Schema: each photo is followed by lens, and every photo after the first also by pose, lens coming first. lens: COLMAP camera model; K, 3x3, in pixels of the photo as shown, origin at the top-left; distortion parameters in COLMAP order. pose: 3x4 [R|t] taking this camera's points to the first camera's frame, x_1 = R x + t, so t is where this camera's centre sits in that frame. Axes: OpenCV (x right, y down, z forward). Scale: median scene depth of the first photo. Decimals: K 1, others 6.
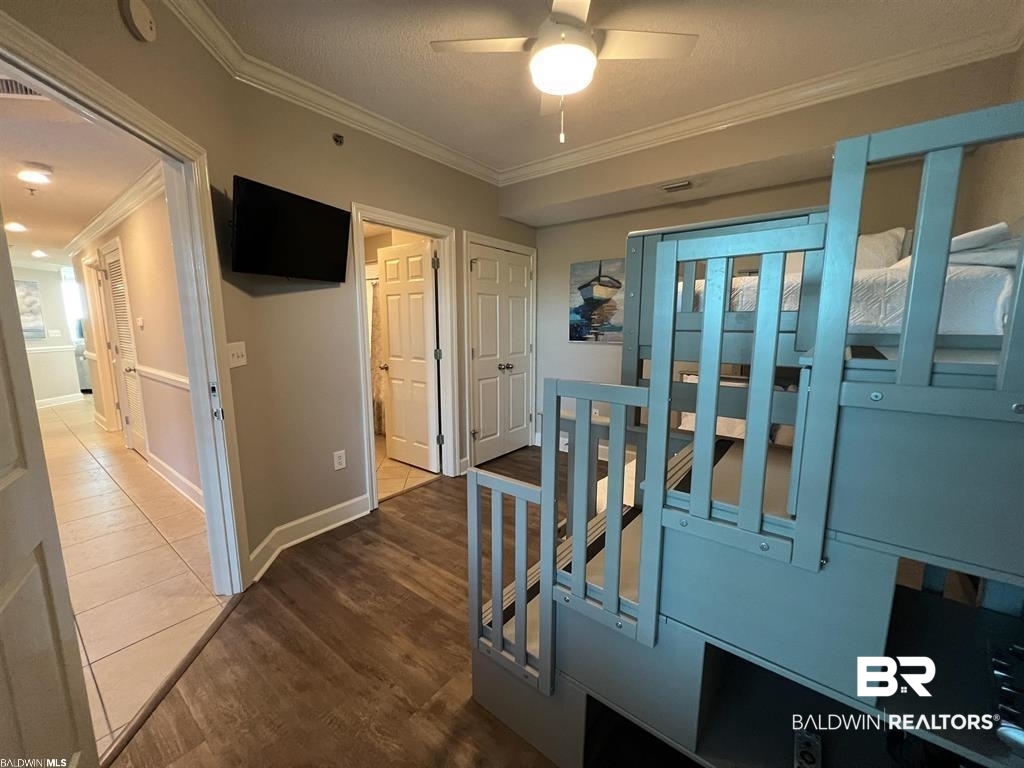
lens RADIAL K [[409.2, 0, 512.0], [0, 409.2, 384.0], [0, 0, 1]] dist [0.000001, 0.000017]
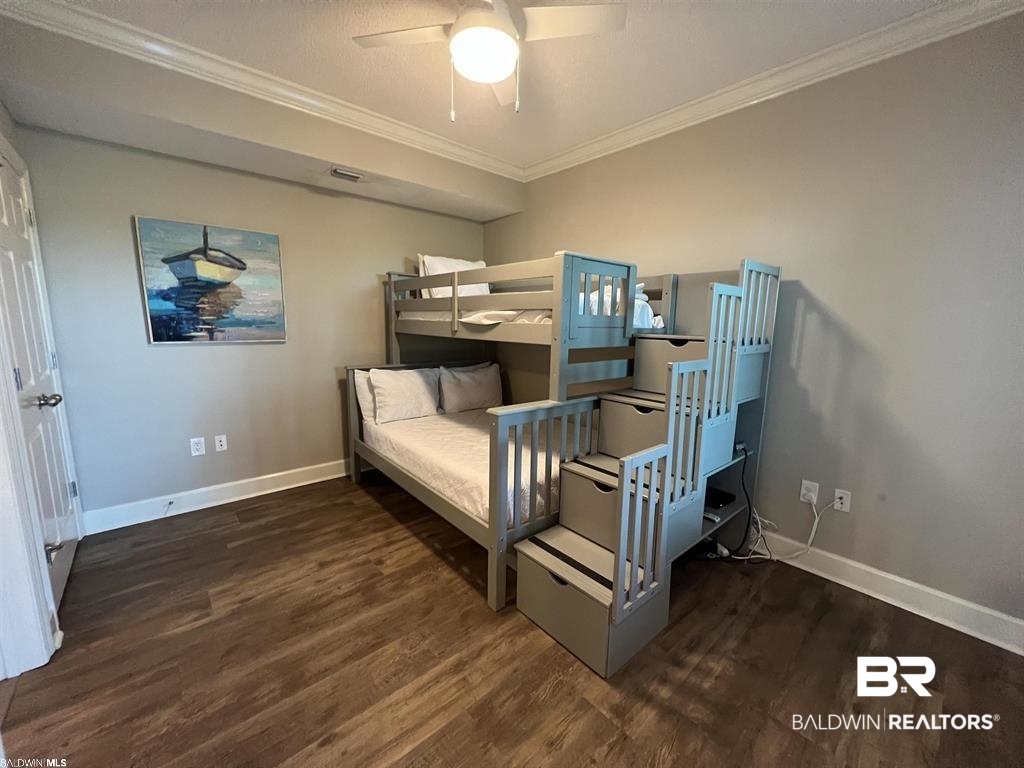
lens RADIAL K [[409.2, 0, 512.0], [0, 409.2, 384.0], [0, 0, 1]] dist [0.000001, 0.000017]
pose [[0.184401, -0.151069, 0.971172, -0.417538], [0.128936, 0.983296, 0.128473, -0.057868], [-0.974357, 0.101528, 0.200798, 0.378473]]
